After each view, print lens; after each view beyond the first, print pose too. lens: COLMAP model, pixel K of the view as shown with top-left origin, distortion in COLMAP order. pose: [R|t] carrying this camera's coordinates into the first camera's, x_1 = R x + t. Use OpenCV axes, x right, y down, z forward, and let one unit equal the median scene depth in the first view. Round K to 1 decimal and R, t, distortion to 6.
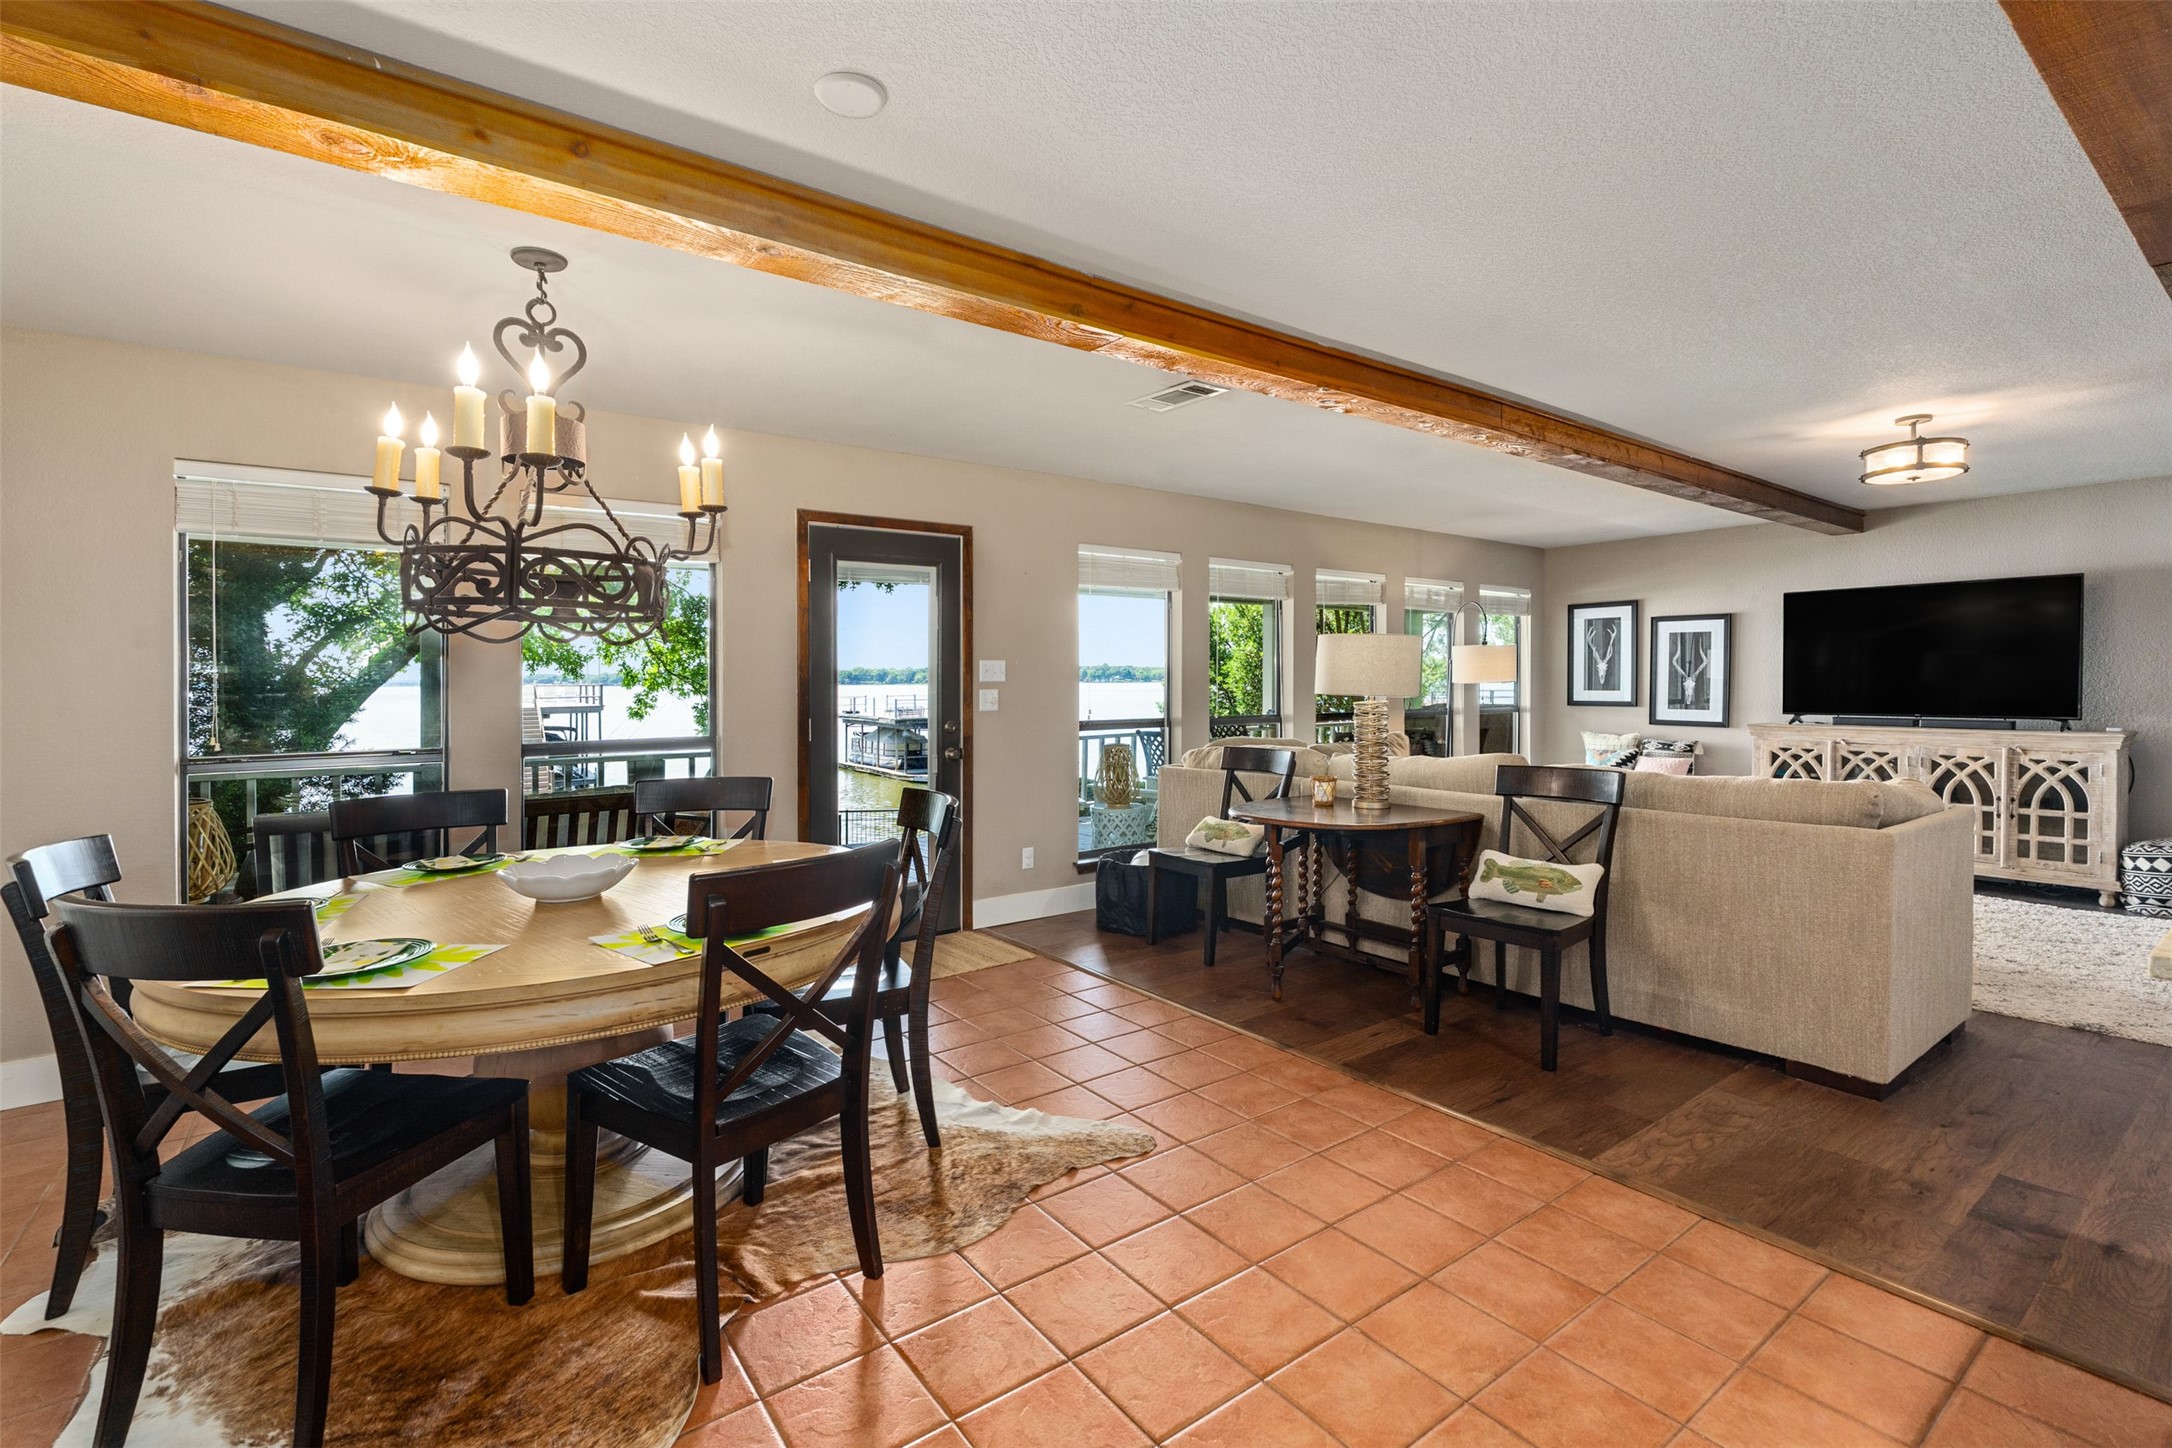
lens RADIAL K [[973.7, 0, 1073.3], [0, 973.7, 787.6], [0, 0, 1]] dist [-0.001681, 0.000039]
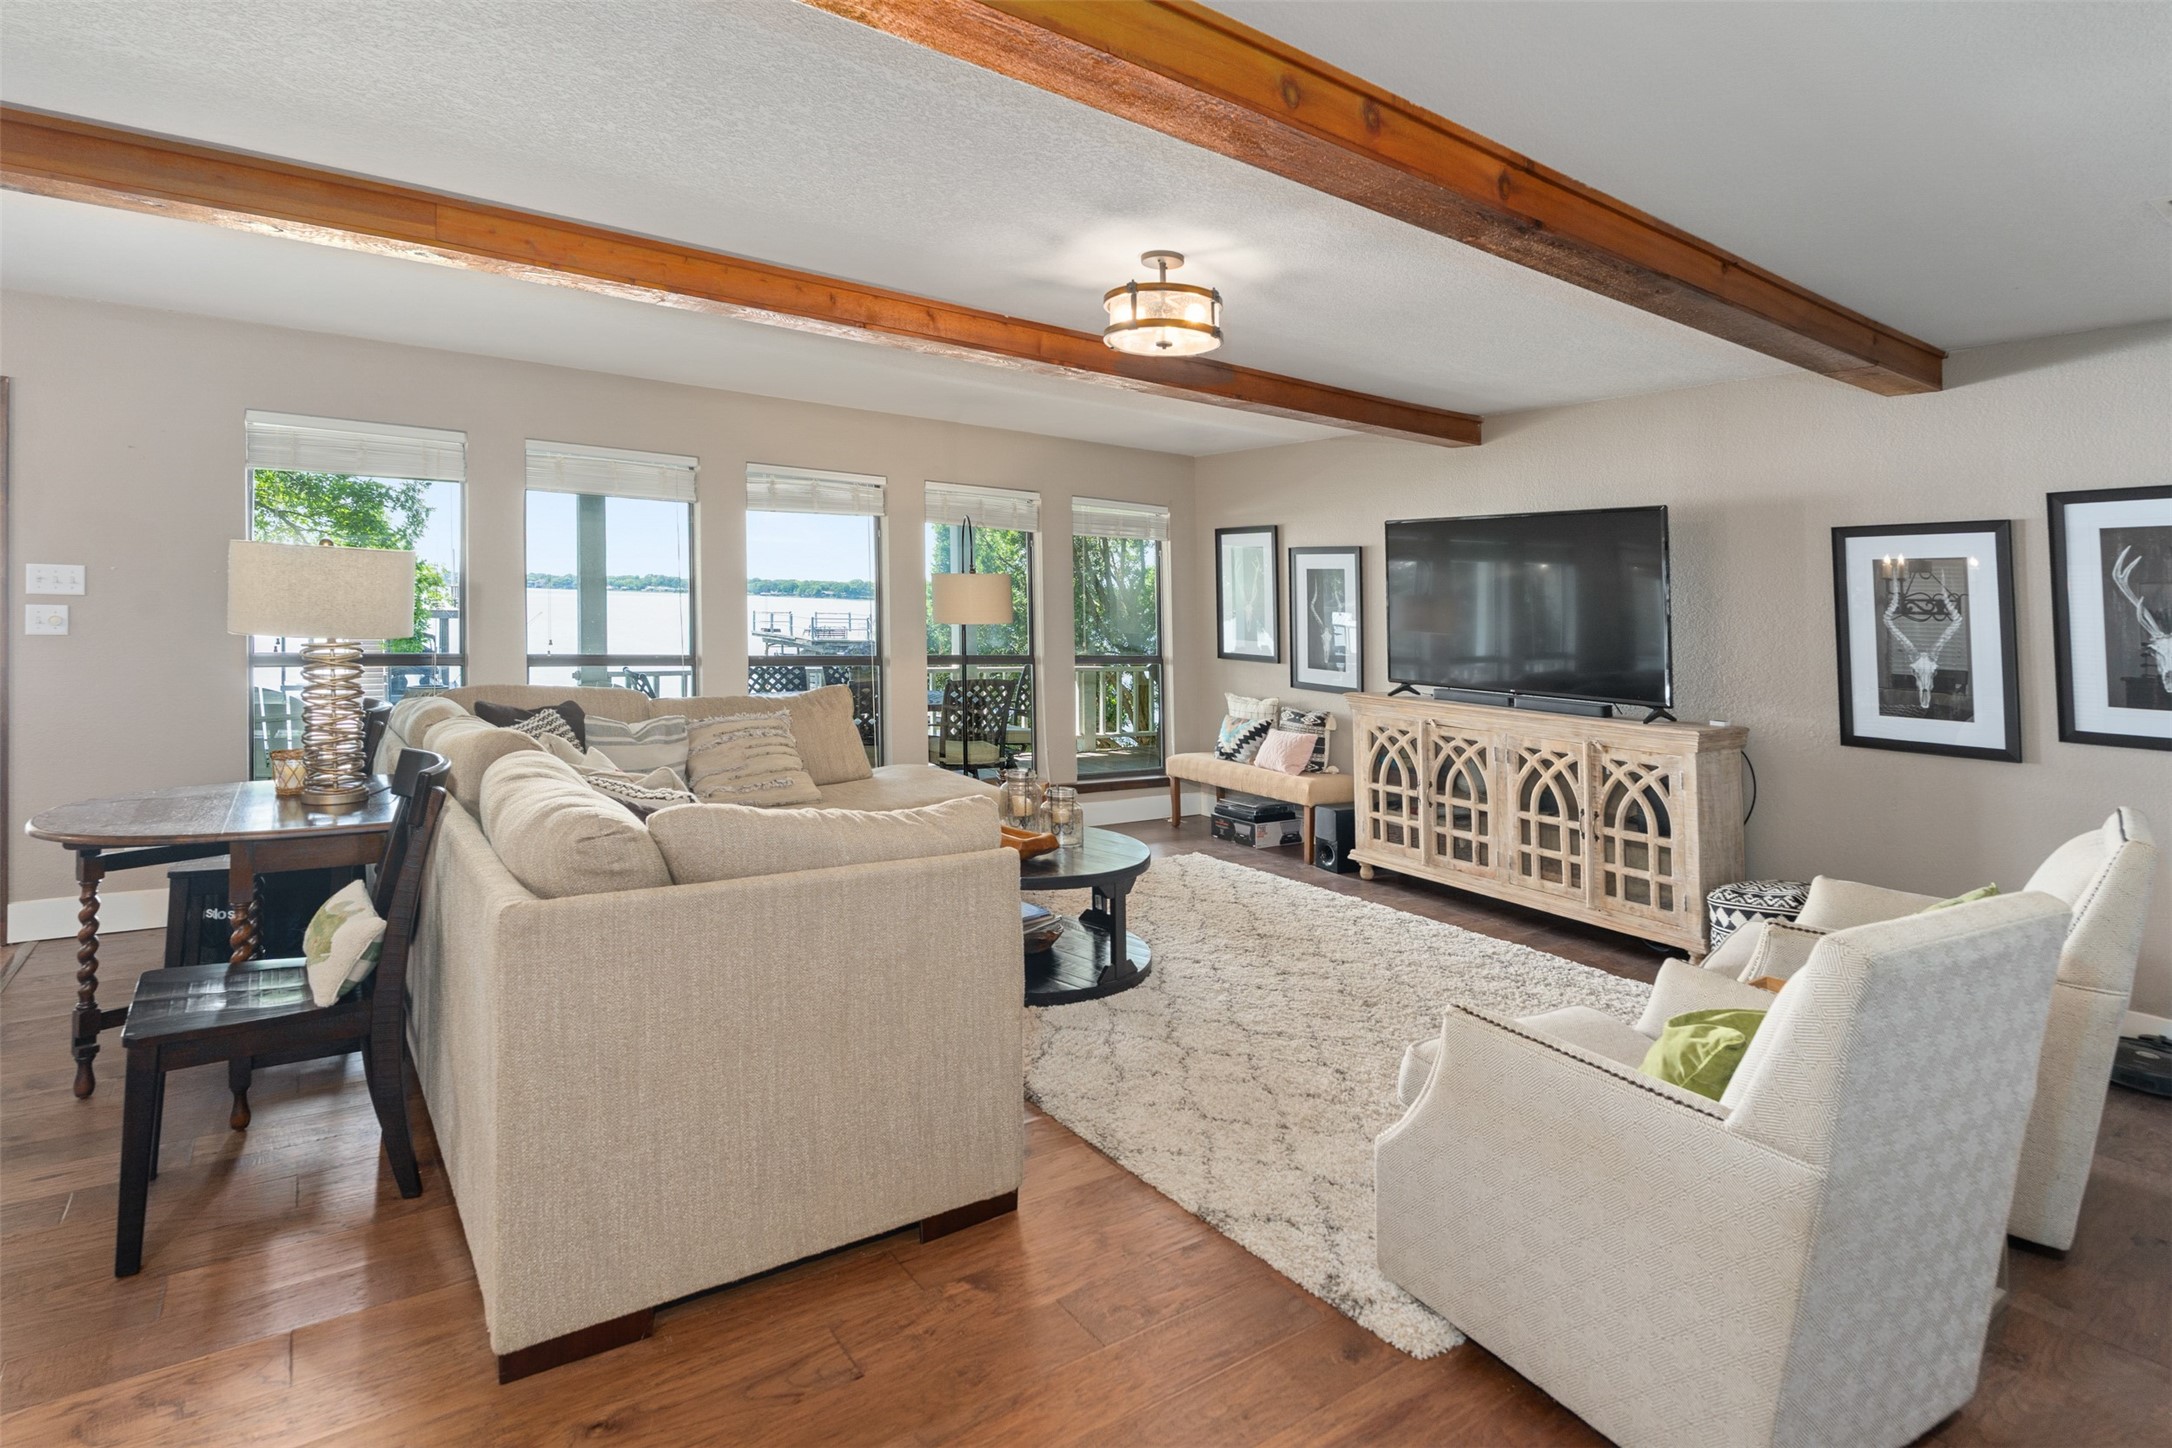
lens RADIAL K [[1105.4, 0, 1117.3], [0, 1105.4, 678.7], [0, 0, 1]] dist [0.018480, 0.000094]
pose [[0.999233, 0.039020, 0.003206, 0.602585], [-0.038849, 0.998343, -0.042451, -0.039319], [-0.004857, 0.042294, 0.999093, 0.174820]]
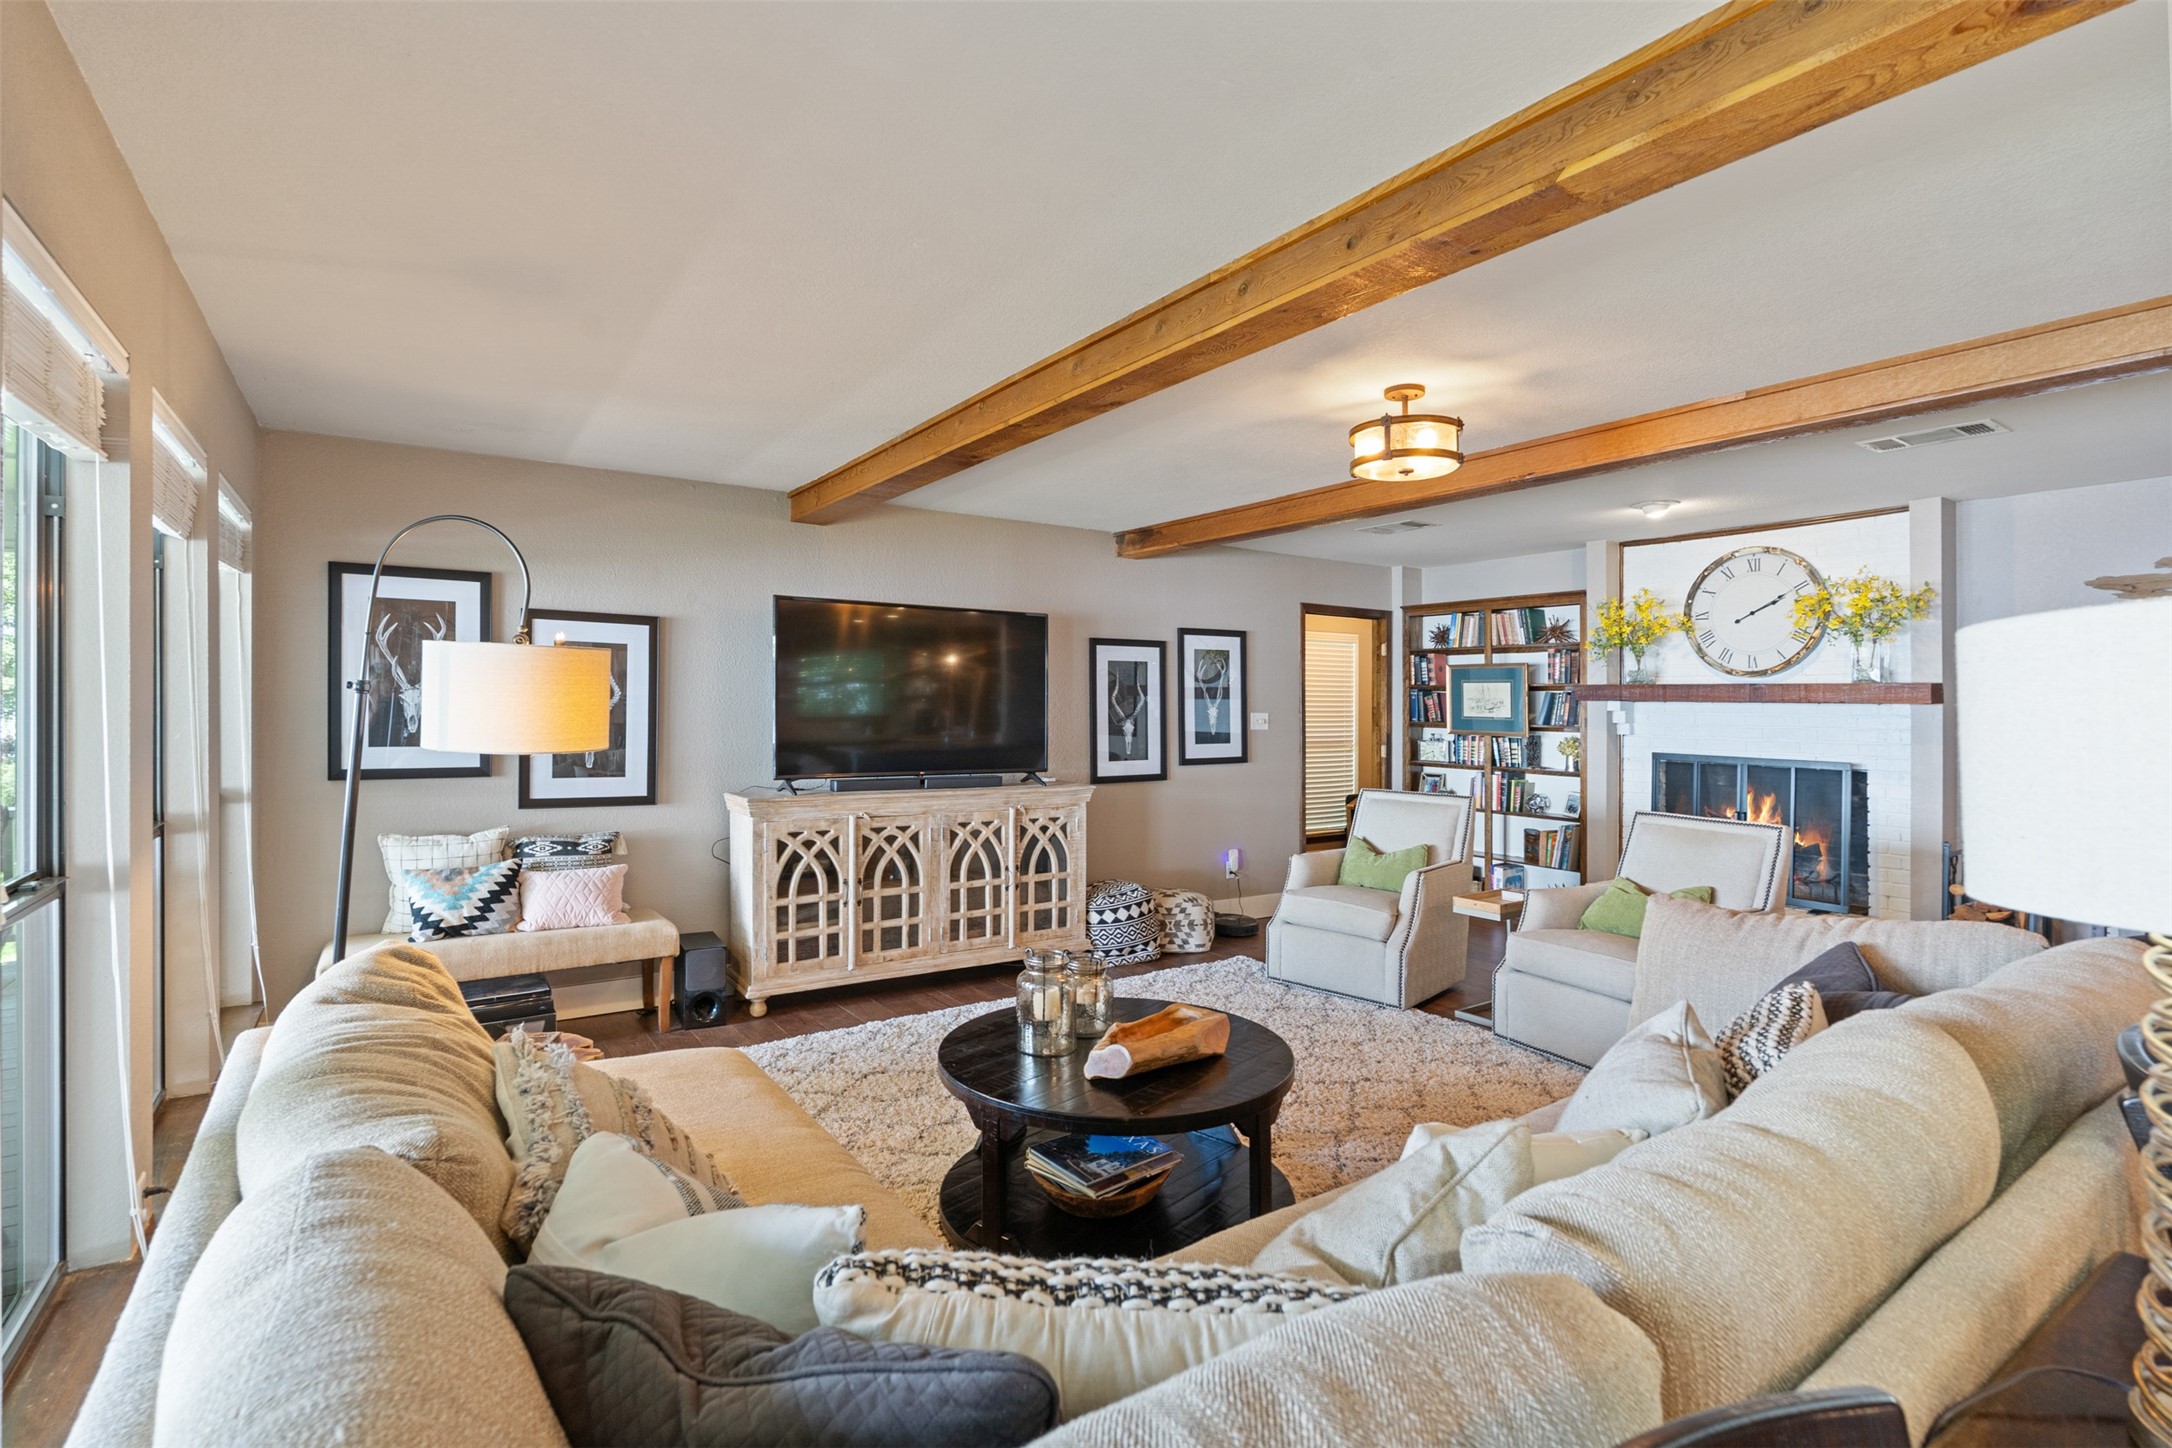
lens RADIAL K [[1028.4, 0, 1091.6], [0, 1028.4, 704.8], [0, 0, 1]] dist [-0.000654, -0.000041]
pose [[0.046709, 0.002635, 0.998905, 0.061019], [0.092516, 0.995687, -0.006952, -0.117916], [-0.994615, 0.092740, 0.046263, 0.875884]]
